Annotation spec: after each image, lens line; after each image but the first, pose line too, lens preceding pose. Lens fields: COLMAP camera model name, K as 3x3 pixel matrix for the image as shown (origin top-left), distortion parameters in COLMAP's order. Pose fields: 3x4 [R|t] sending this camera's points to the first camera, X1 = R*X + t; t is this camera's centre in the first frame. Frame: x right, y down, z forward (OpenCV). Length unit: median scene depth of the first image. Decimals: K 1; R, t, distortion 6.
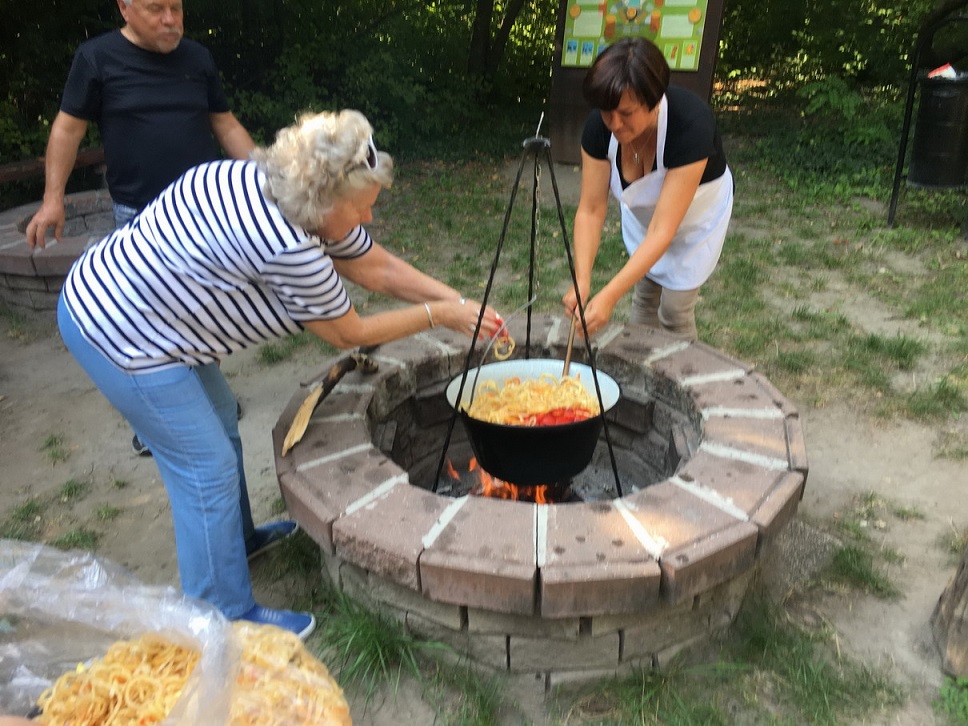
lens RADIAL K [[809.1, 0, 486.4], [0, 809.1, 360.1], [0, 0, 1]] dist [0.055458, -0.085312]
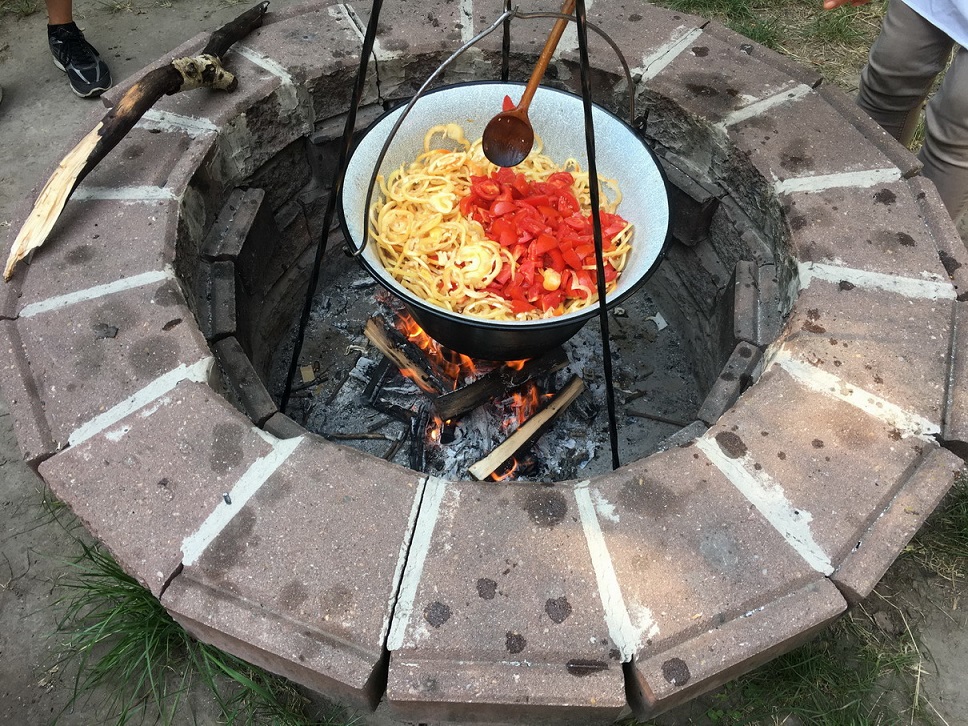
lens RADIAL K [[809.1, 0, 492.0], [0, 809.1, 364.6], [0, 0, 1]] dist [0.055458, -0.085312]
pose [[0.991848, 0.121356, -0.038861, 0.100162], [-0.089510, 0.880587, 0.465355, -0.112515], [0.090694, -0.458083, 0.884271, 0.506147]]
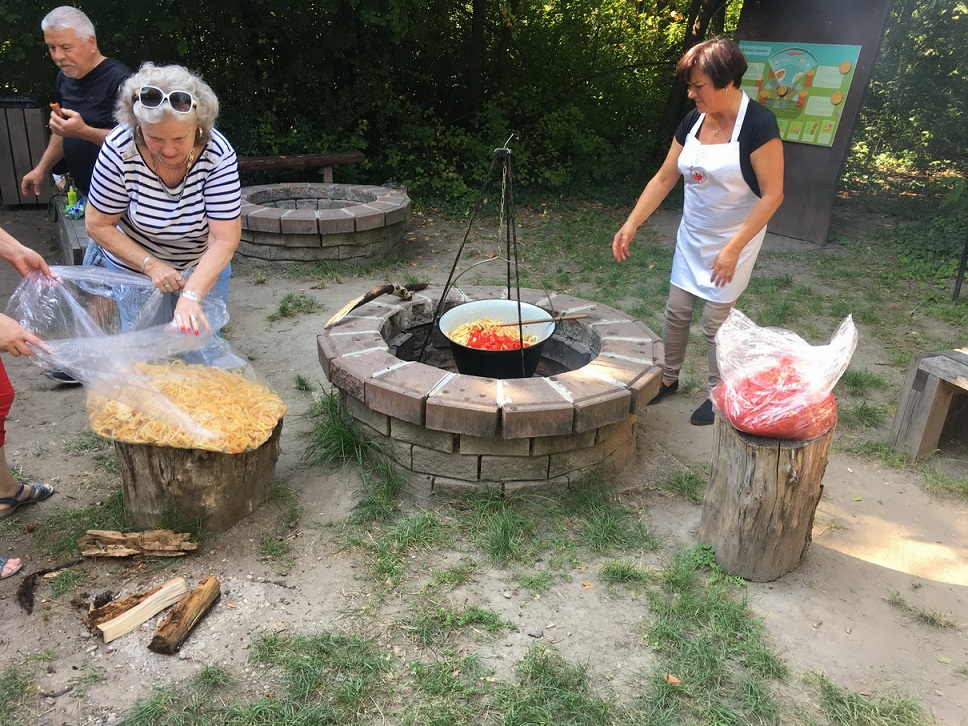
lens RADIAL K [[809.1, 0, 480.8], [0, 809.1, 365.7], [0, 0, 1]] dist [0.055458, -0.085312]
pose [[0.948004, 0.182230, -0.260923, 0.460511], [-0.197015, 0.979896, -0.031443, 0.177138], [0.249948, 0.081214, 0.964847, -0.446951]]
